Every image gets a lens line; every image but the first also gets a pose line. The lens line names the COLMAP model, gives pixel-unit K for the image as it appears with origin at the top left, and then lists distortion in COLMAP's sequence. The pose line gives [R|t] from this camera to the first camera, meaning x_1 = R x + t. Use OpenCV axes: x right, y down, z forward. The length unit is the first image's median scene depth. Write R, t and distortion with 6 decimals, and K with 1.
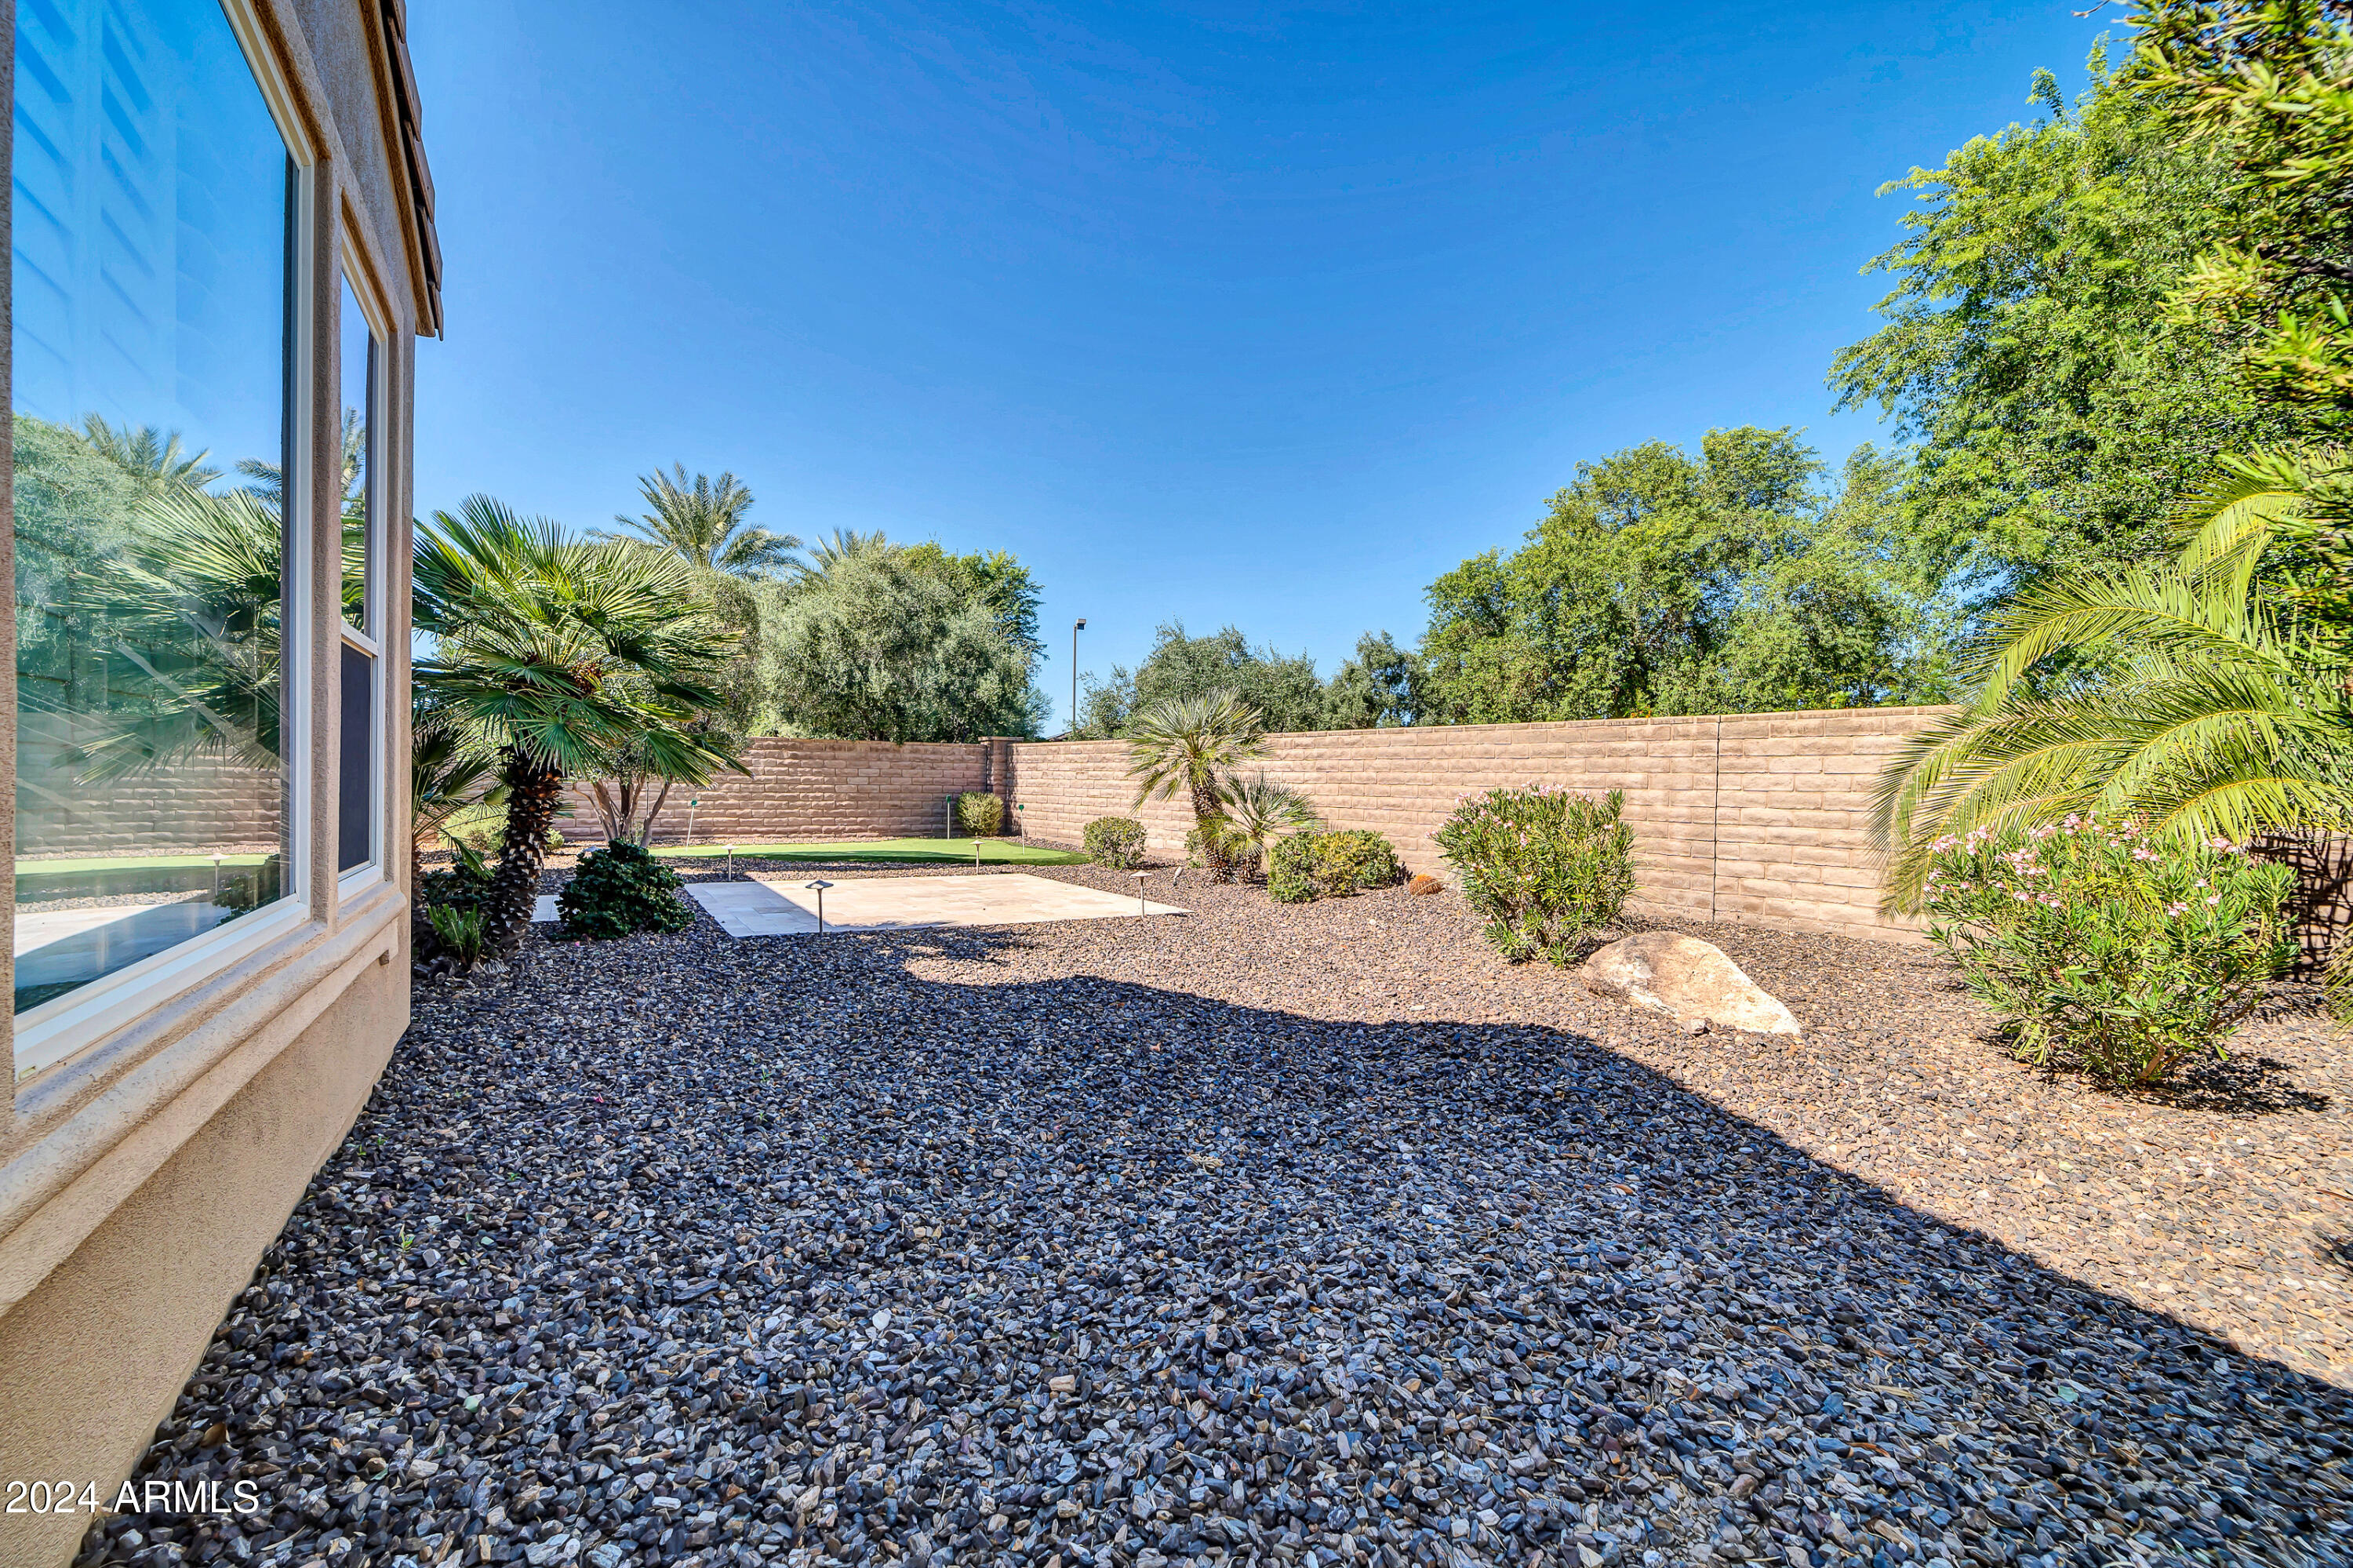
lens RADIAL K [[966.8, 0, 1172.7], [0, 966.8, 783.8], [0, 0, 1]] dist [0.007474, -0.000418]
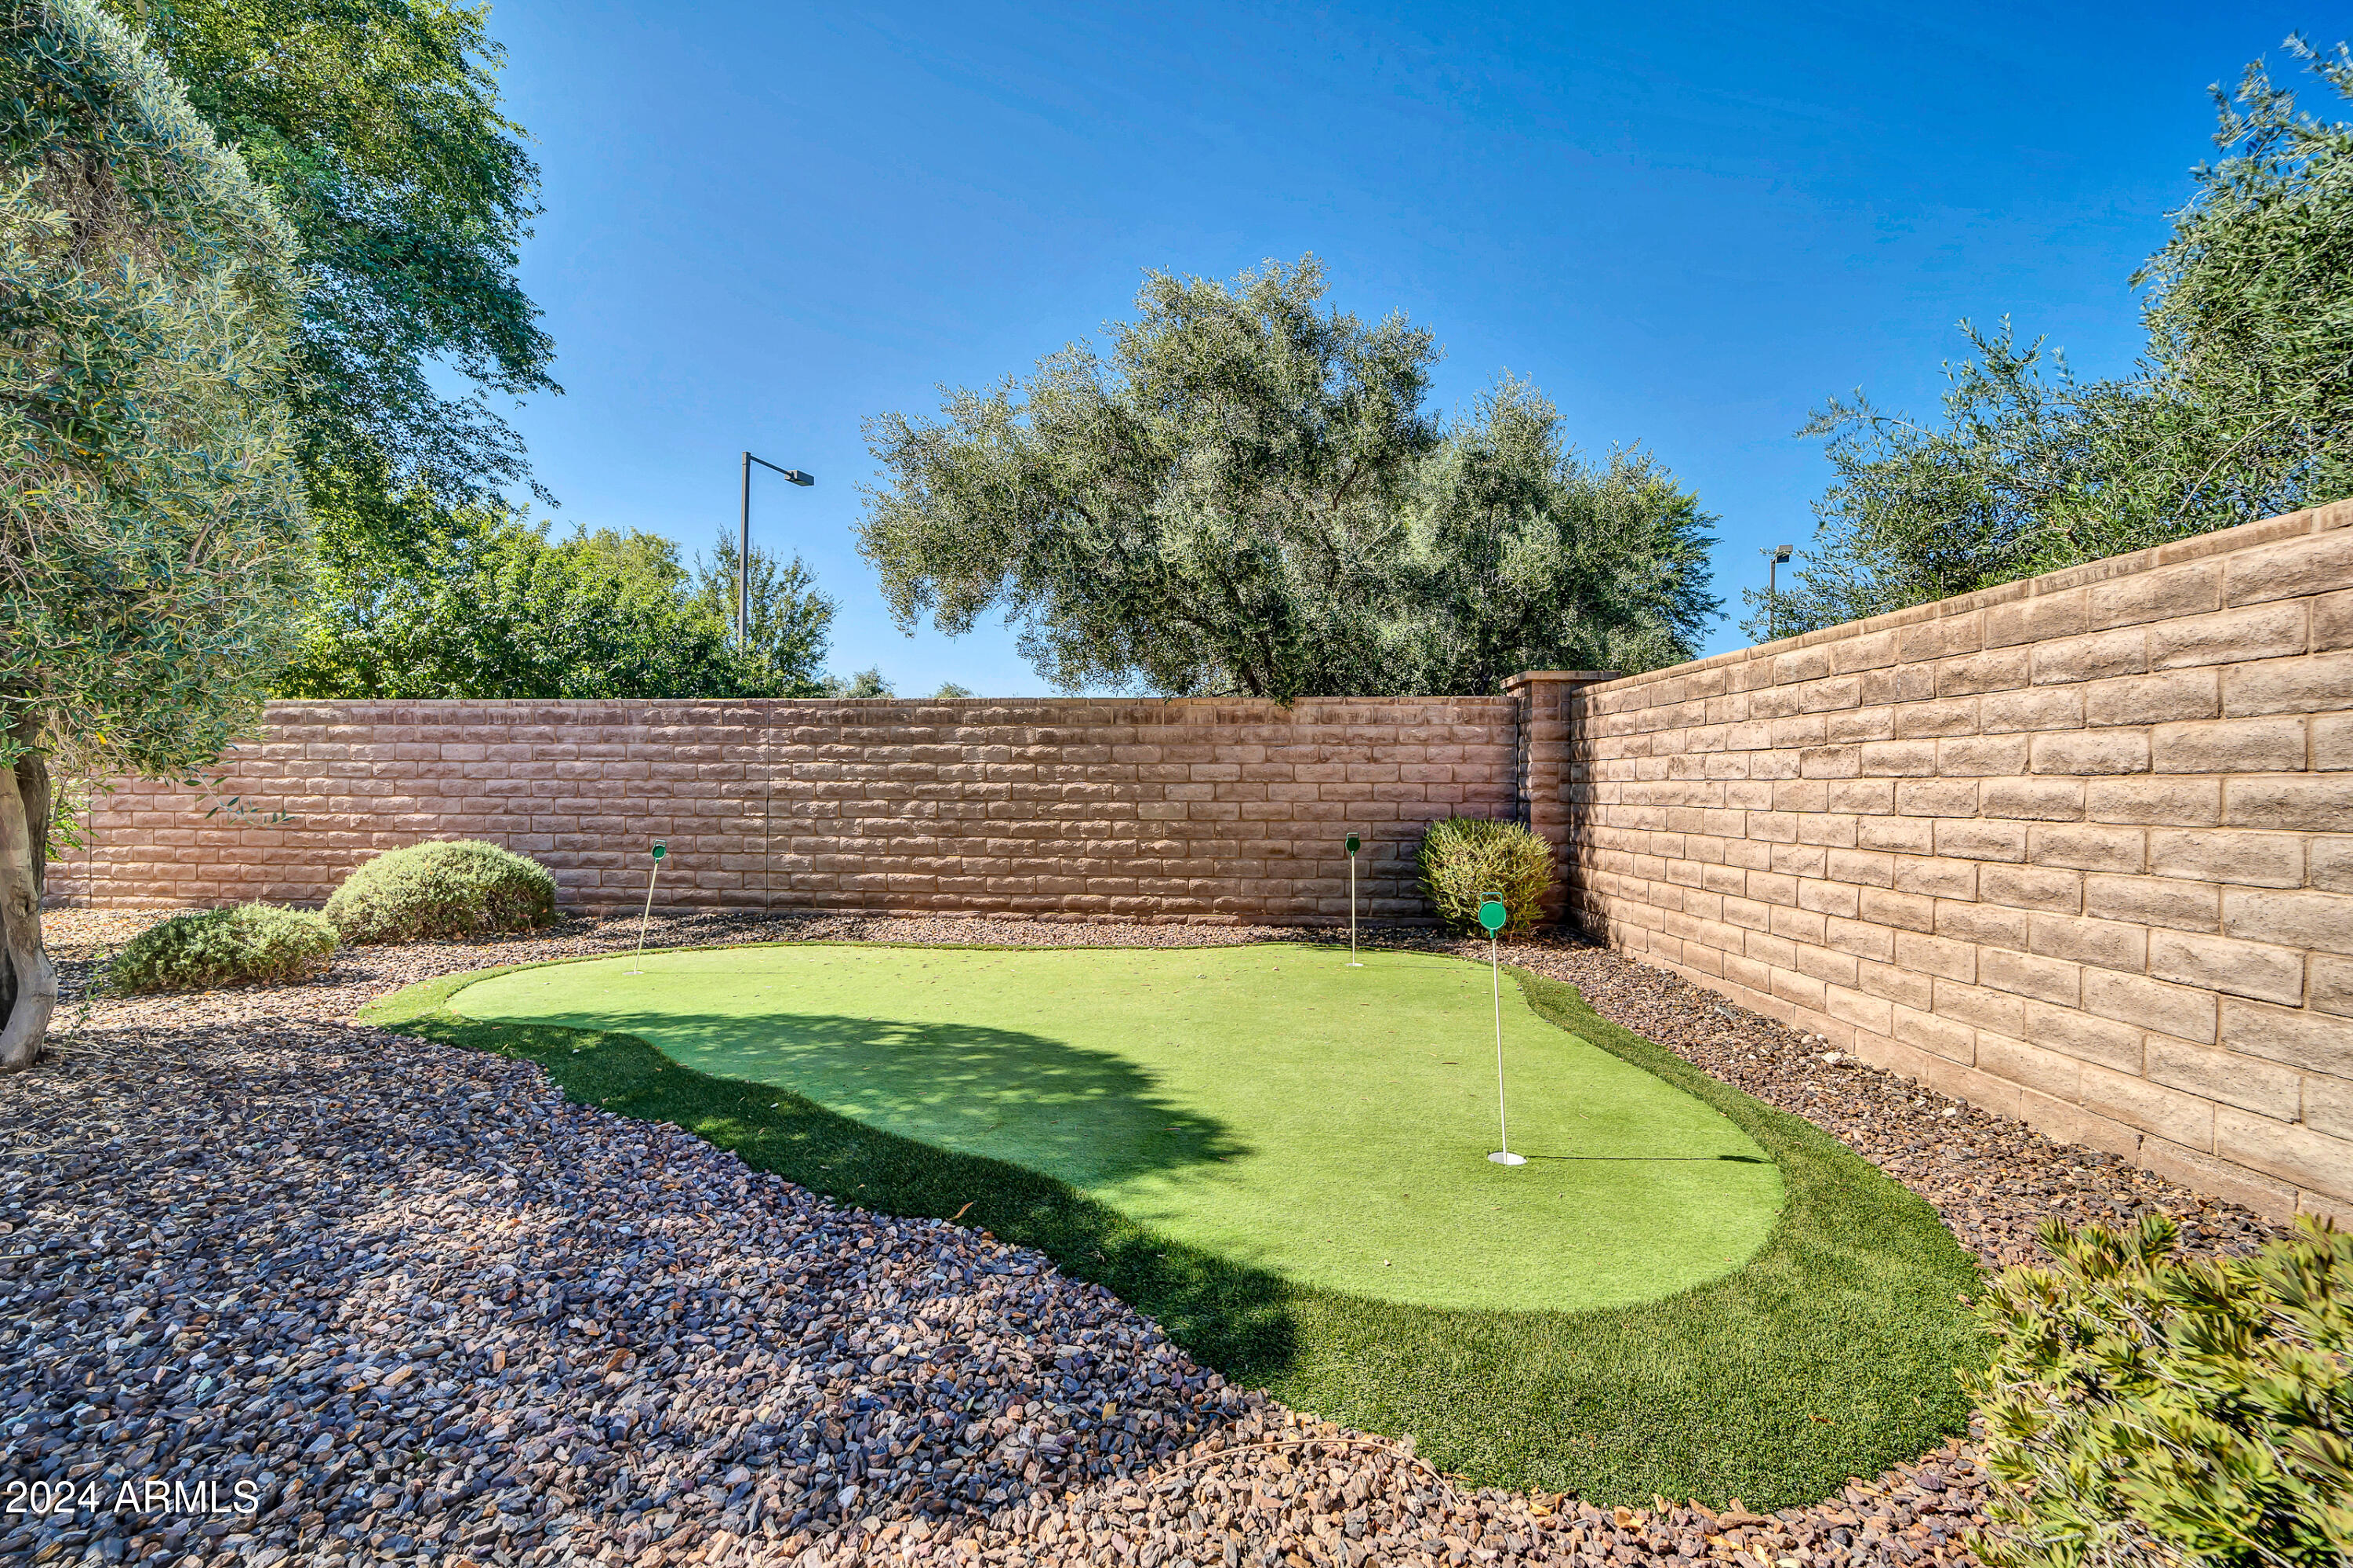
lens RADIAL K [[966.8, 0, 1179.2], [0, 966.8, 792.7], [0, 0, 1]] dist [0.007474, -0.000418]
pose [[0.796532, -0.007354, -0.604552, -0.068126], [0.005028, 0.999972, -0.005540, -0.000407], [0.604575, 0.001373, 0.796547, 0.625134]]
